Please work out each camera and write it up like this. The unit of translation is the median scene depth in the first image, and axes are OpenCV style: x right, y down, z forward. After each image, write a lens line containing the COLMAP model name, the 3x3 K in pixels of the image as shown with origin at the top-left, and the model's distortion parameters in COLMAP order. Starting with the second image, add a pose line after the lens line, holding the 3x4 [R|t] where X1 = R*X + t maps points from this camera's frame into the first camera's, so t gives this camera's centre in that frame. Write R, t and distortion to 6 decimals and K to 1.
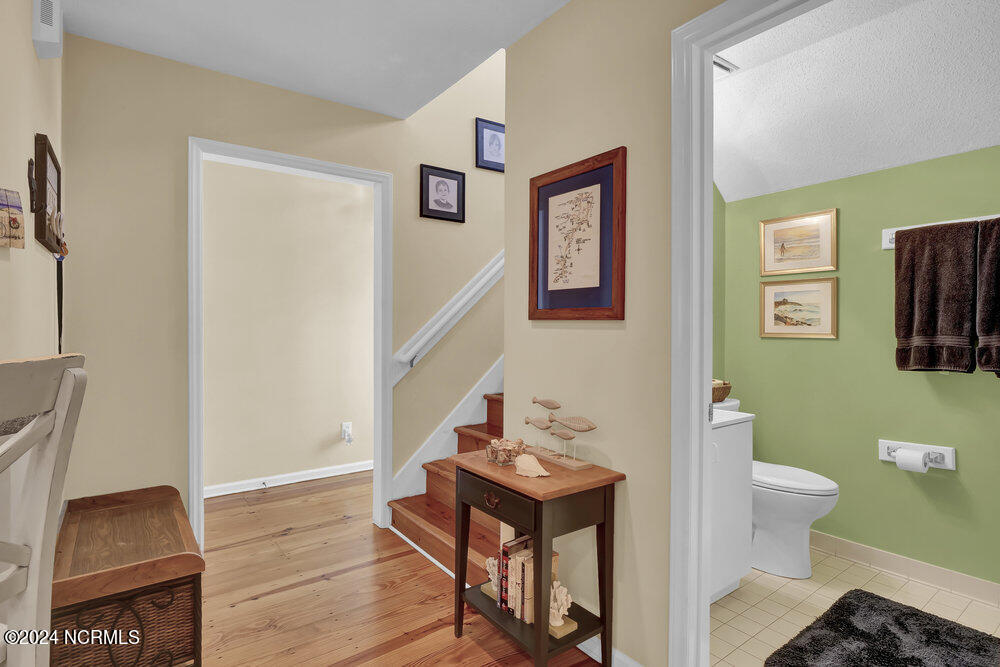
lens RADIAL K [[515.6, 0, 497.0], [0, 515.6, 342.2], [0, 0, 1]] dist [-0.017082, 0.002848]
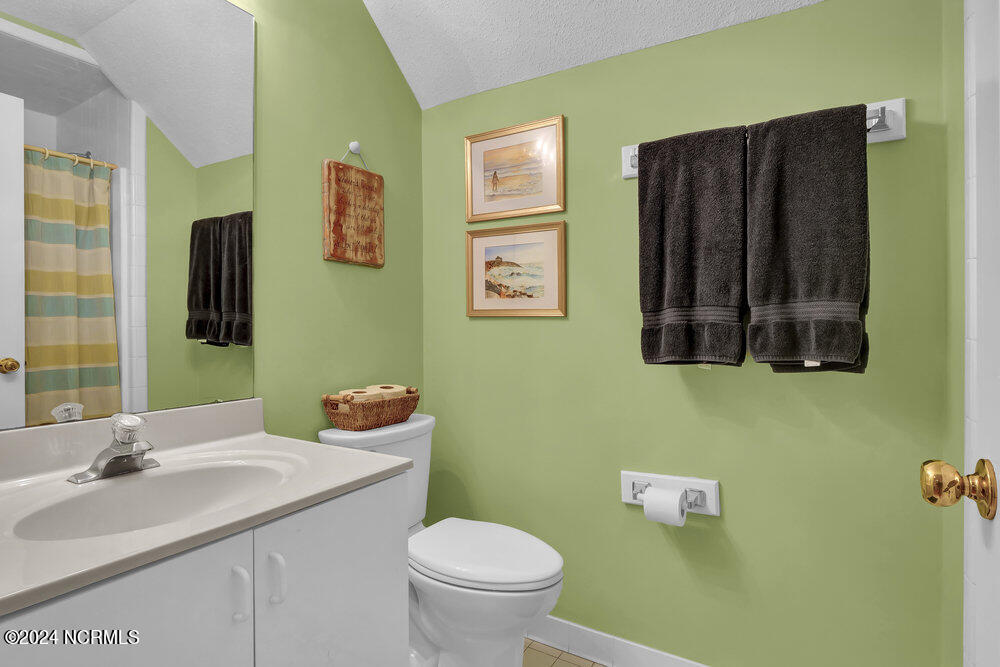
lens RADIAL K [[515.6, 0, 499.0], [0, 515.6, 327.0], [0, 0, 1]] dist [-0.017082, 0.002848]
pose [[0.921077, 0.002494, 0.389371, 0.380578], [0.006308, 0.999753, -0.021325, 0.022811], [-0.389328, 0.022098, 0.920834, 0.494994]]
